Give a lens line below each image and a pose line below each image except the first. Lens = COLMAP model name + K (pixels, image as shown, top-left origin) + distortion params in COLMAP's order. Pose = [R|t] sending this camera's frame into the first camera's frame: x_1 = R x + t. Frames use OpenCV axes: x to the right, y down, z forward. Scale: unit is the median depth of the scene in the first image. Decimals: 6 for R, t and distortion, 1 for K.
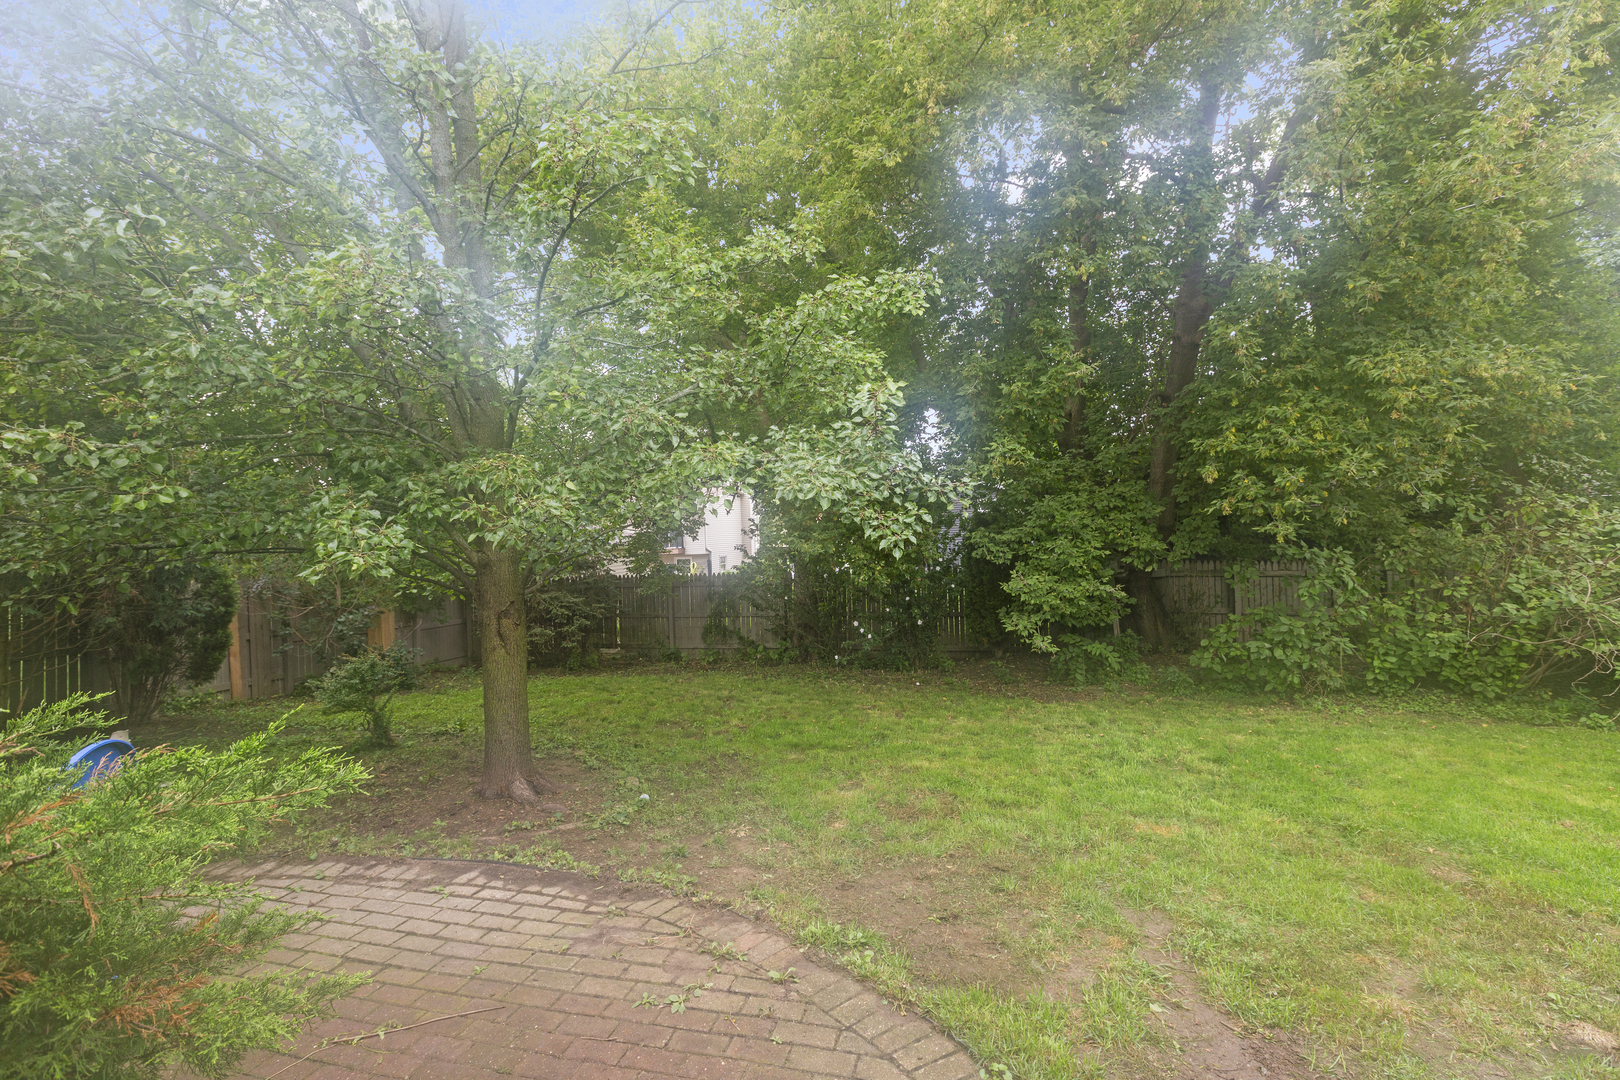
lens RADIAL K [[731.1, 0, 848.1], [0, 731.1, 558.4], [0, 0, 1]] dist [0.001726, 0.000860]
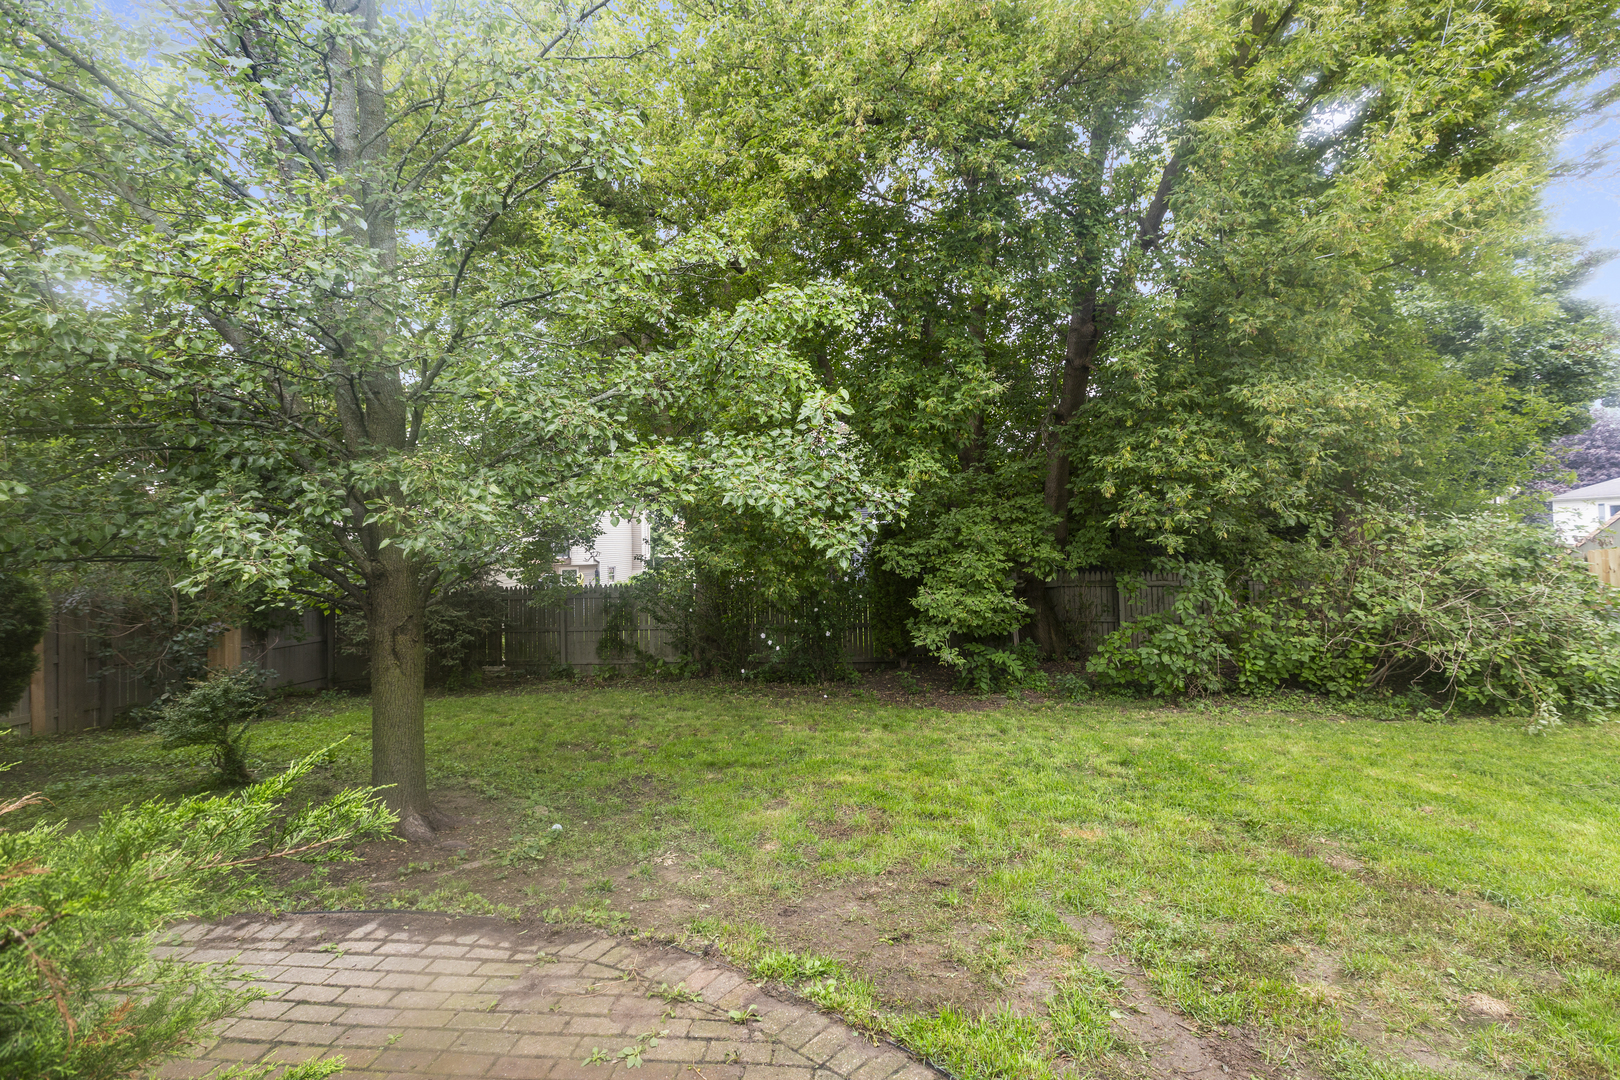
lens RADIAL K [[731.1, 0, 808.0], [0, 731.1, 540.7], [0, 0, 1]] dist [0.001726, 0.000860]
pose [[0.988796, 0.007595, 0.149080, -0.110767], [-0.001703, 0.999214, -0.039609, 0.001227], [-0.149263, 0.038912, 0.988032, 0.028704]]
